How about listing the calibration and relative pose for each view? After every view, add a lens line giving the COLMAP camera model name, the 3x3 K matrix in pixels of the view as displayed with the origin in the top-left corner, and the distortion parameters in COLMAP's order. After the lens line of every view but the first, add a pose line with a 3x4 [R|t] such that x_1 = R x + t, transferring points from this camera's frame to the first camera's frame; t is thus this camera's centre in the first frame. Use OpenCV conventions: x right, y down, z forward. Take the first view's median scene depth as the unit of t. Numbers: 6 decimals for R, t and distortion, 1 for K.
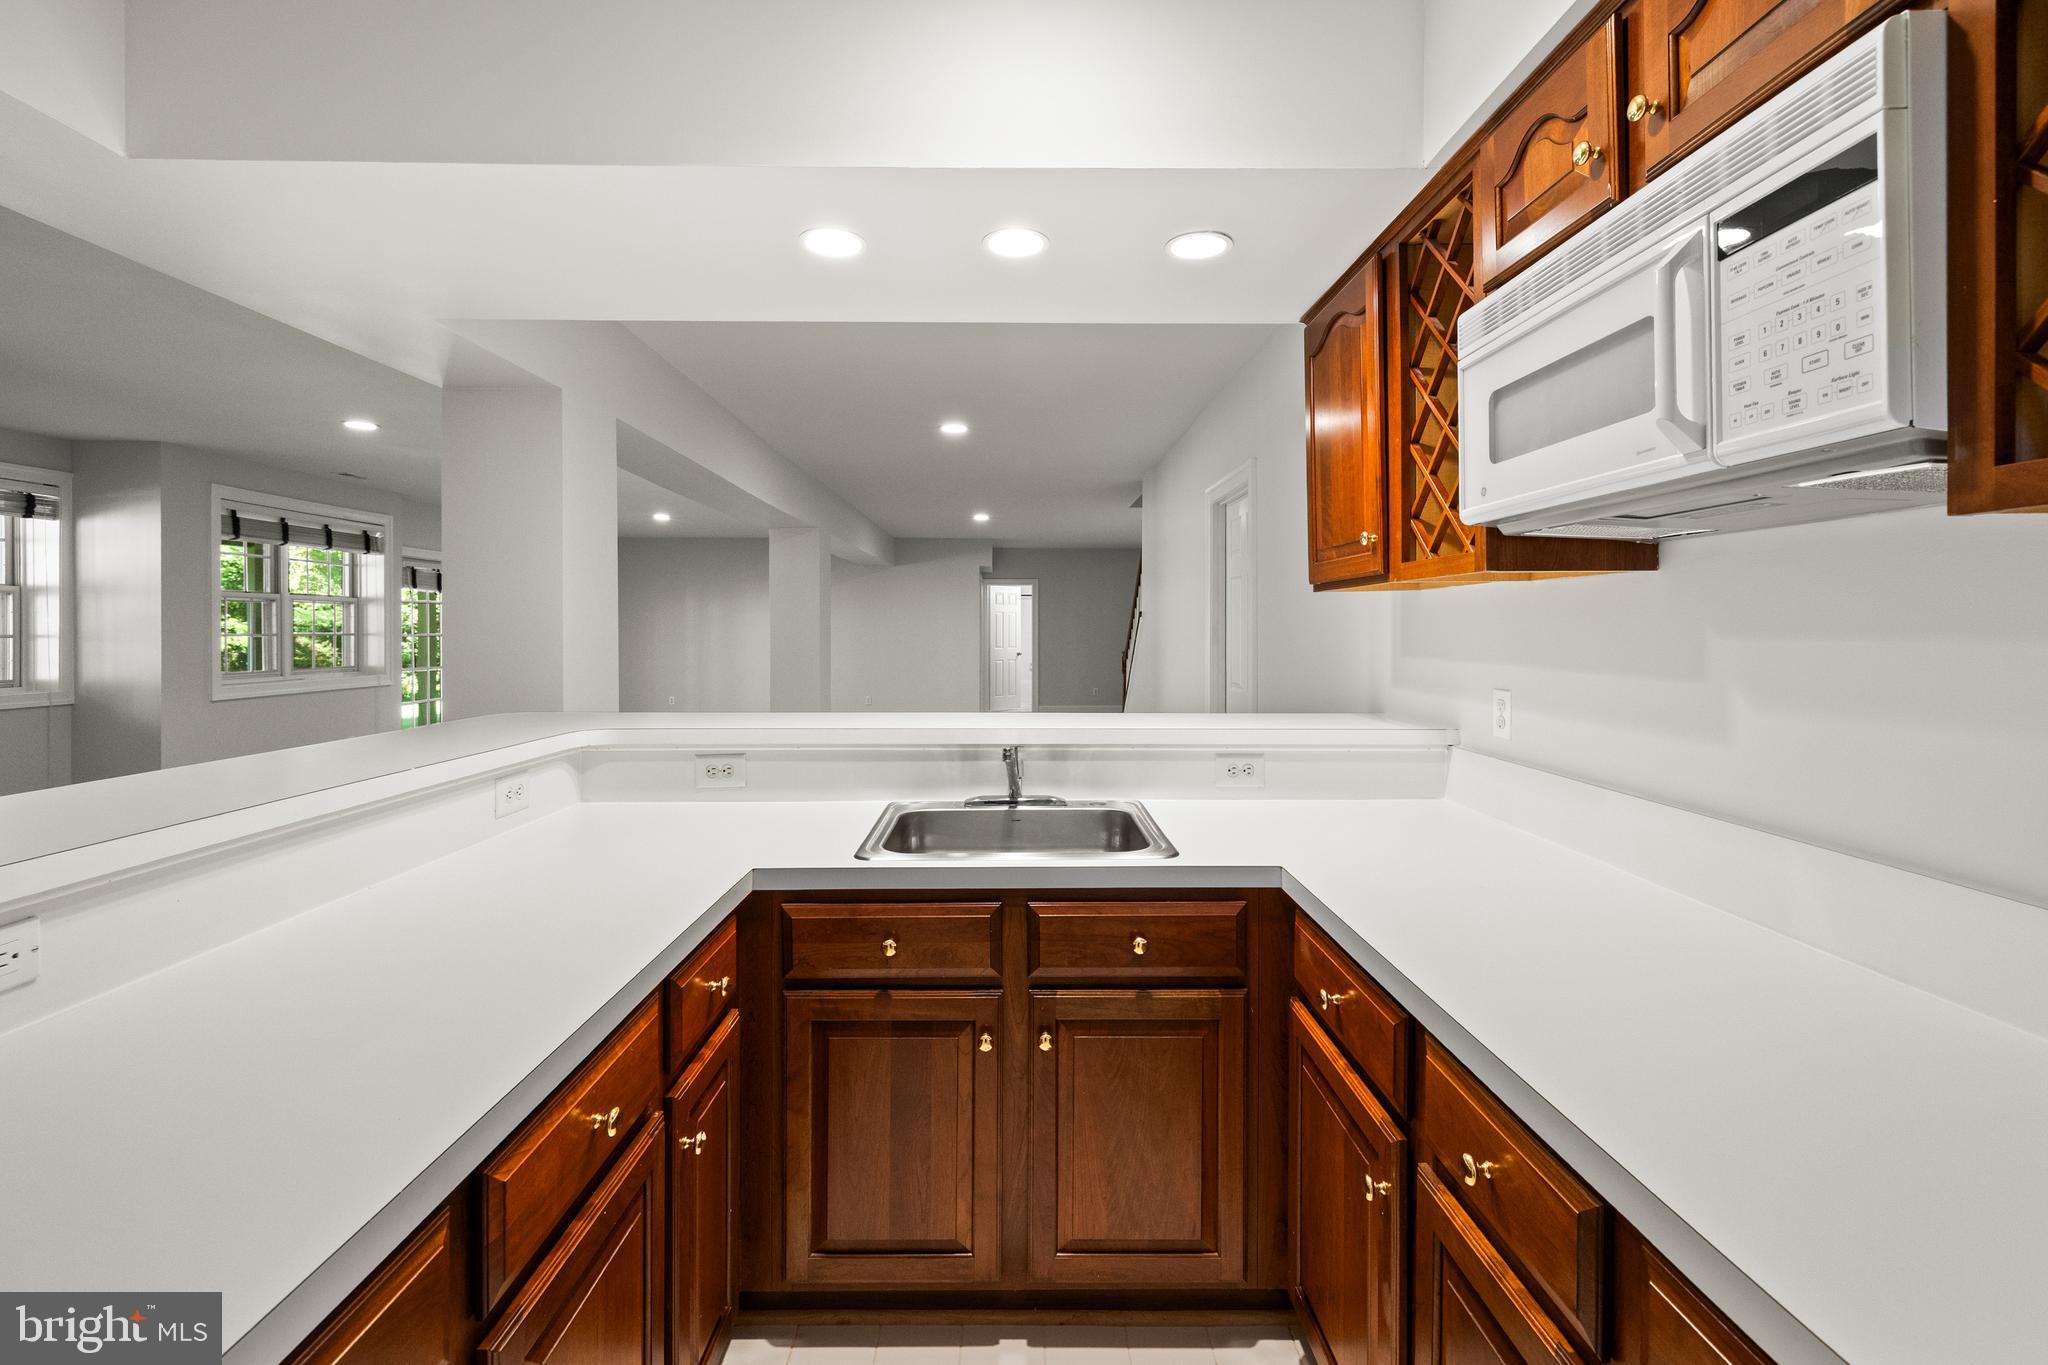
lens RADIAL K [[868.3, 0, 1018.6], [0, 868.3, 628.0], [0, 0, 1]] dist [0.021190, -0.001442]
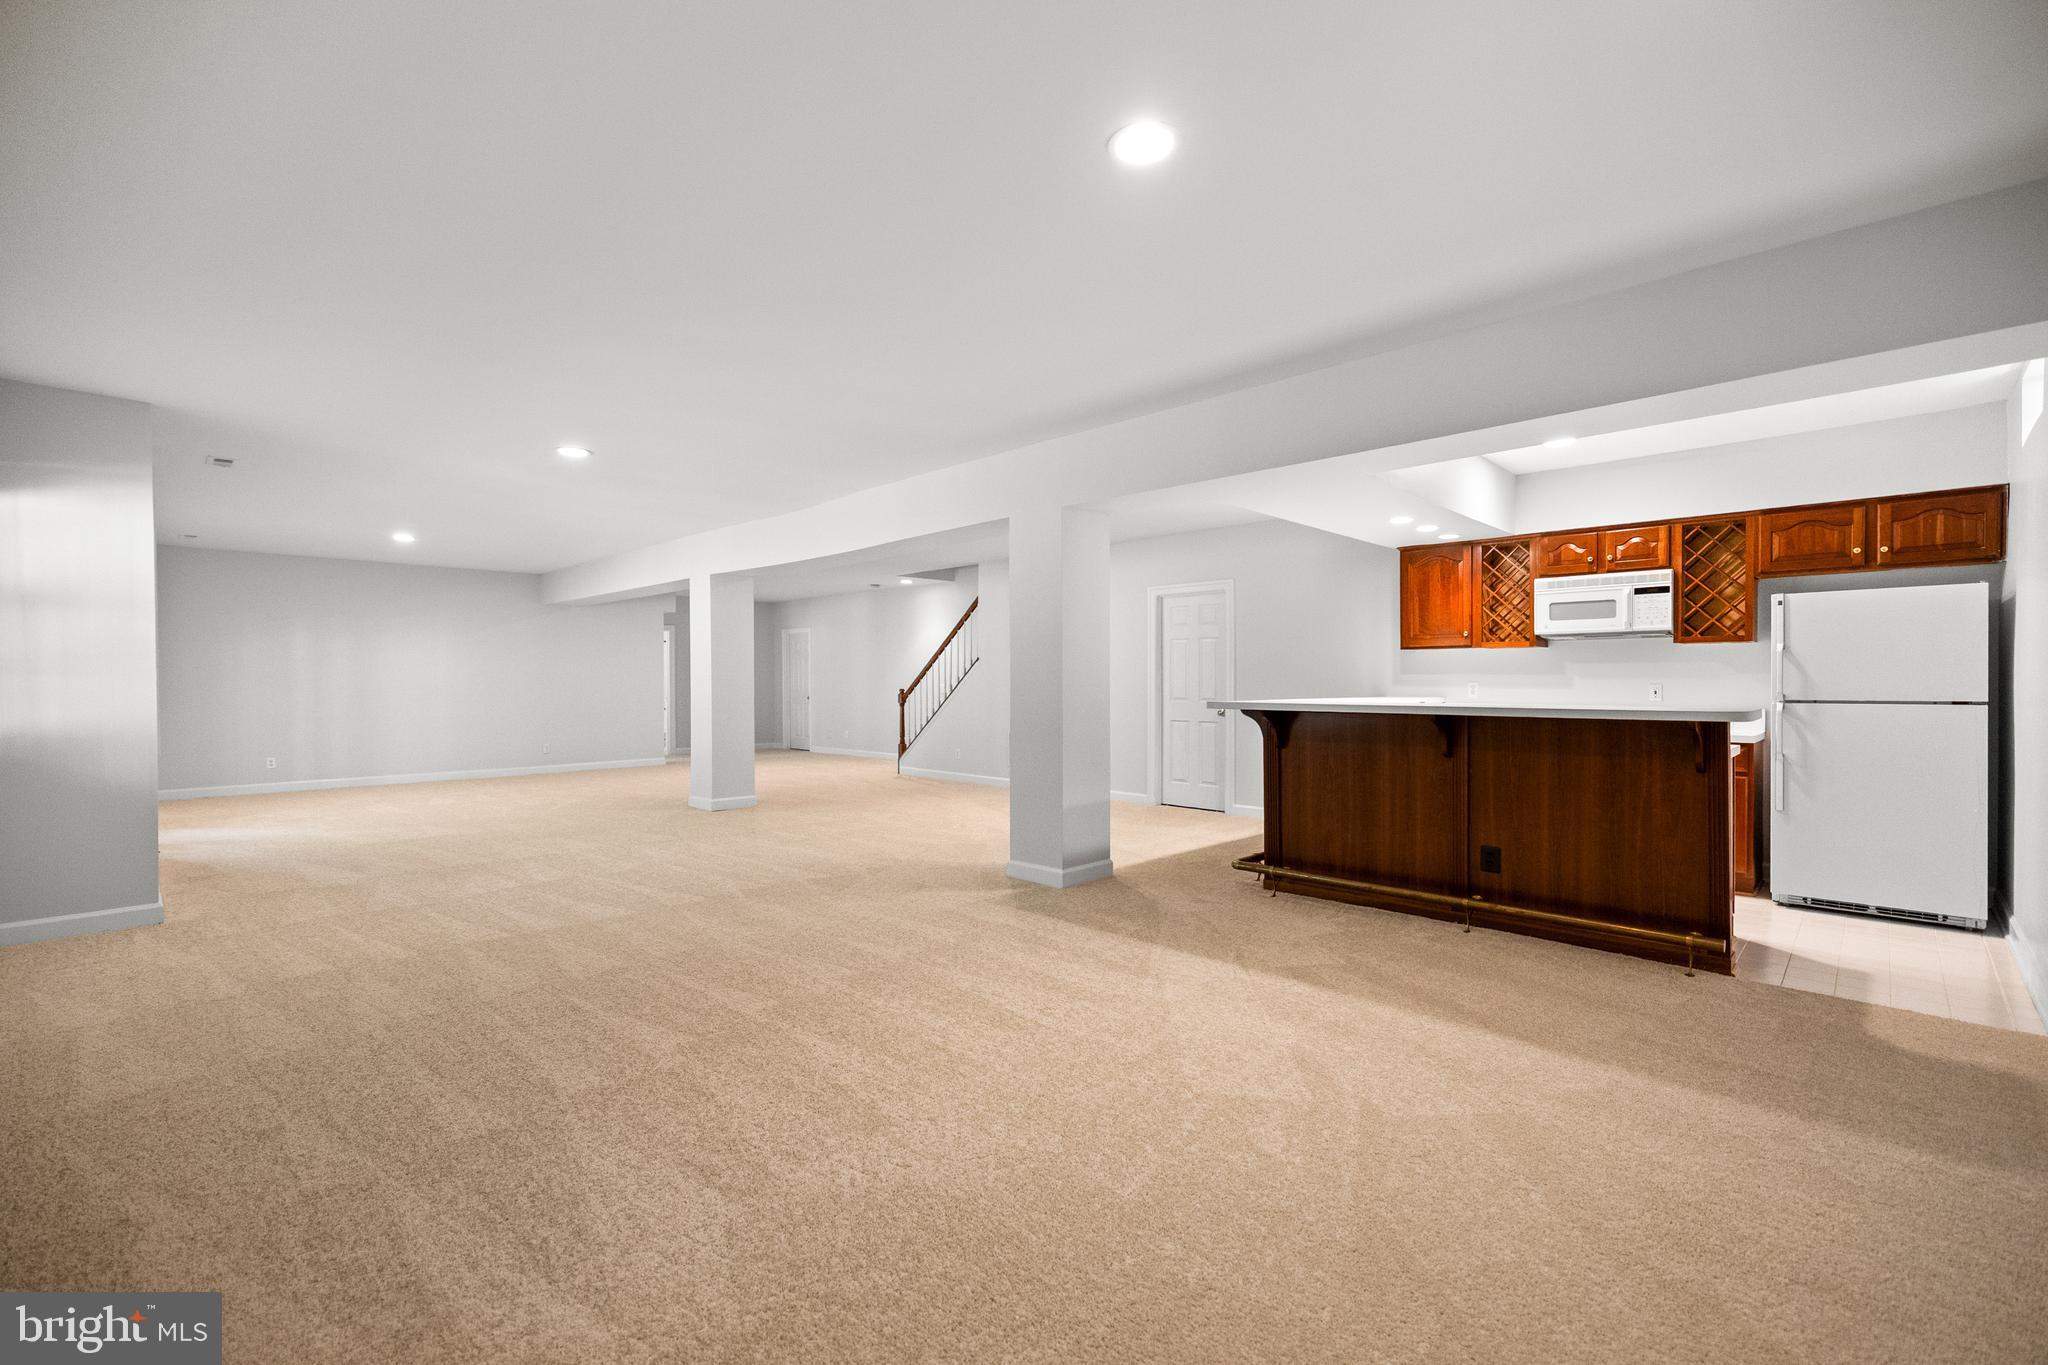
lens RADIAL K [[868.3, 0, 1024.0], [0, 868.3, 683.8], [0, 0, 1]] dist [0.021190, -0.001442]
pose [[0.707018, -0.006111, 0.707169, -4.082807], [0.000215, 0.999964, 0.008426, 0.071124], [-0.707196, -0.005805, 0.706994, -0.124552]]
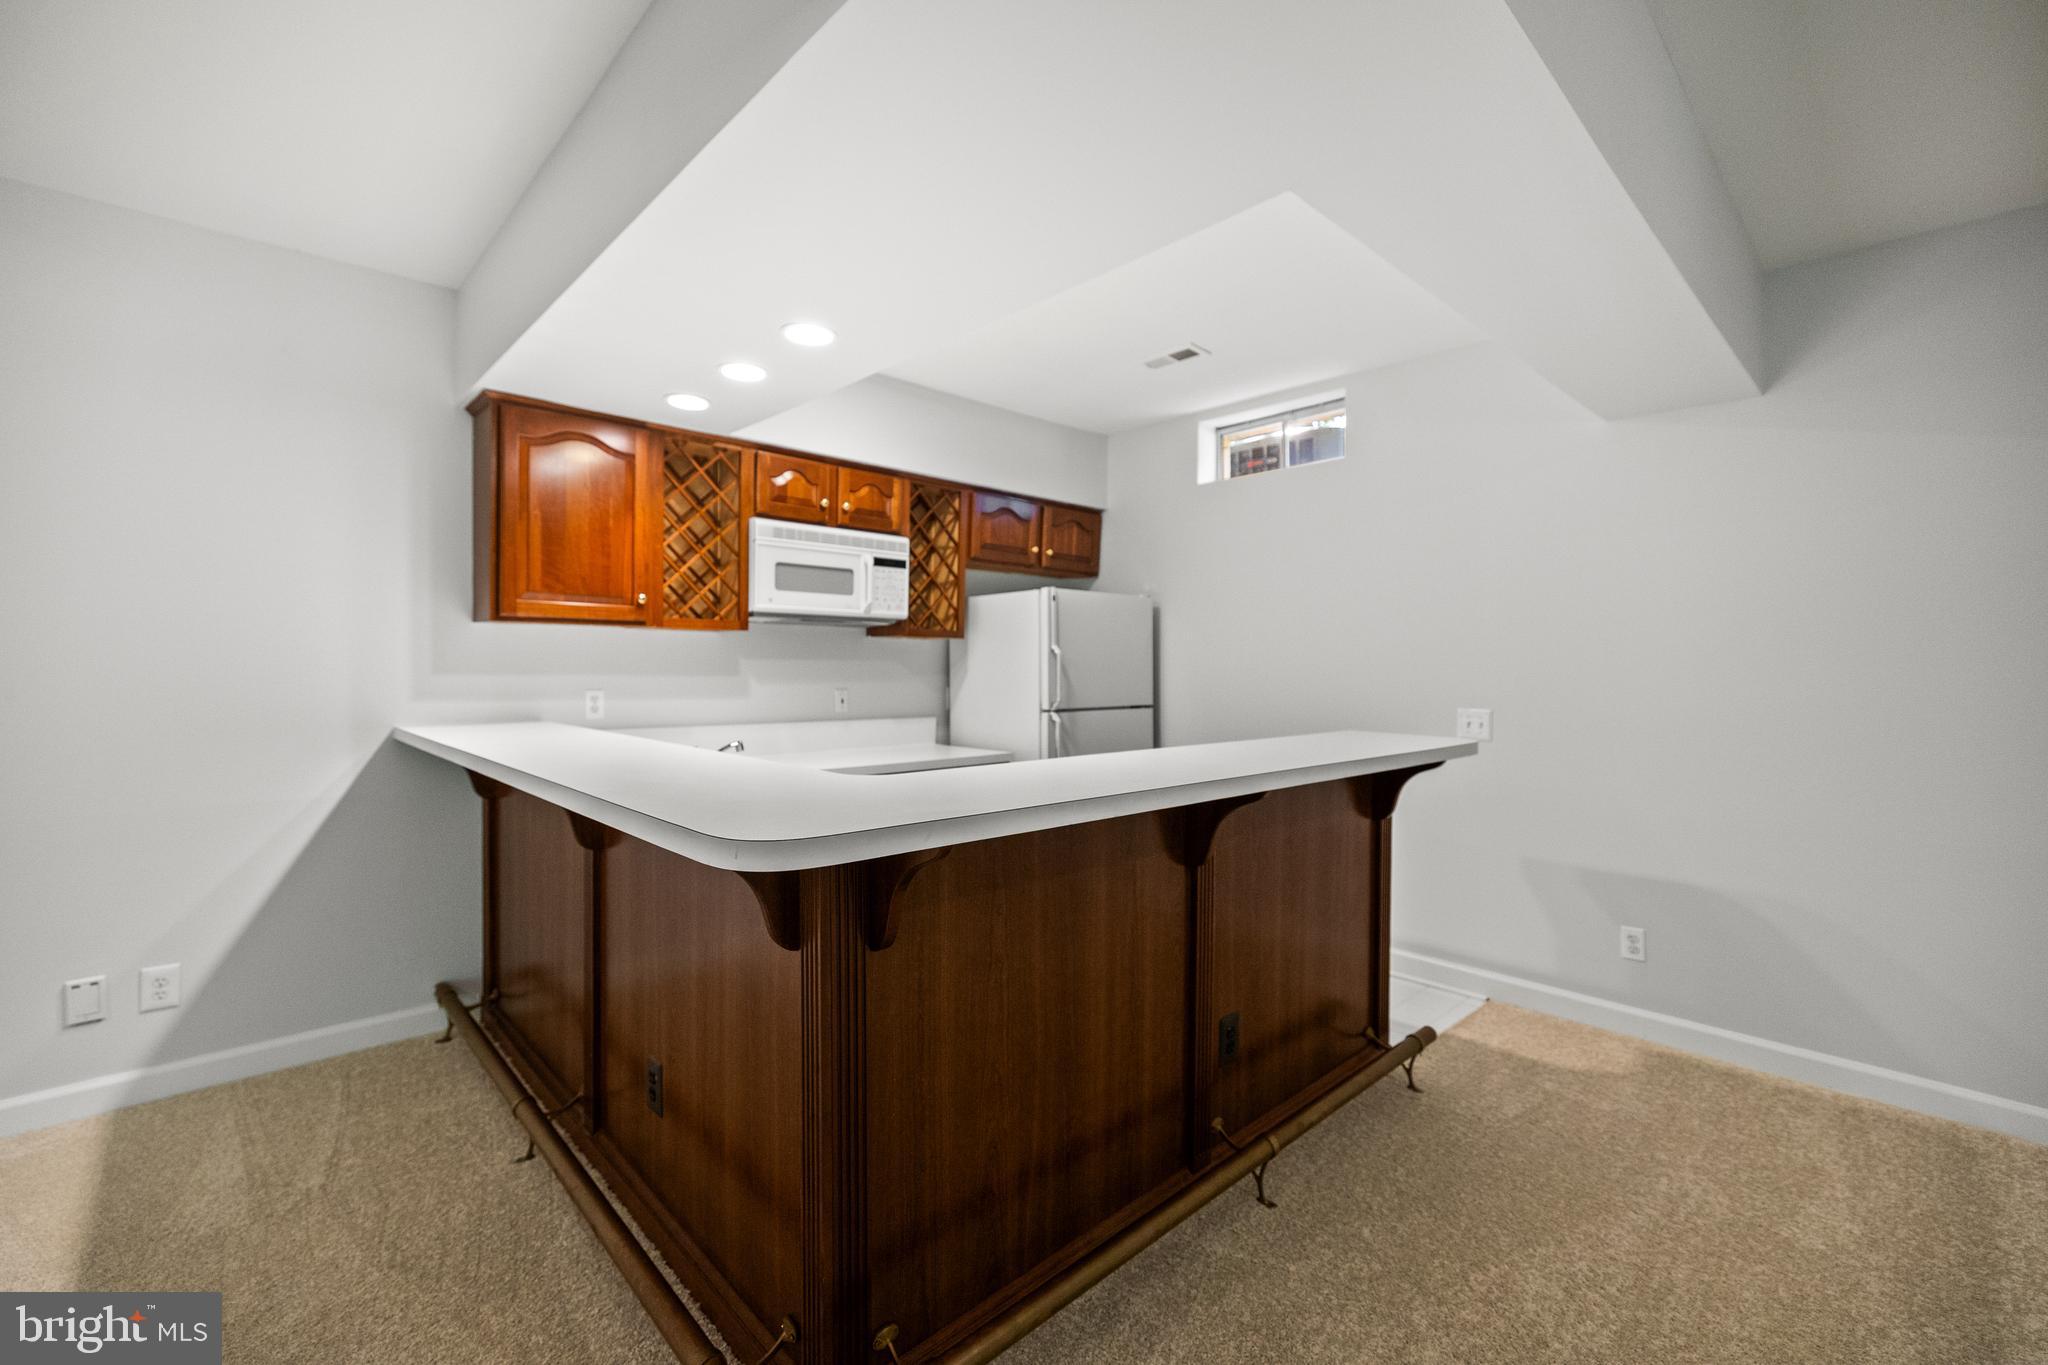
lens RADIAL K [[868.3, 0, 1017.6], [0, 868.3, 670.1], [0, 0, 1]] dist [0.021190, -0.001442]
pose [[-0.674414, -0.014394, 0.738213, -1.766970], [-0.015077, 0.999870, 0.005721, 0.015421], [-0.738200, -0.007272, -0.674543, 2.206232]]
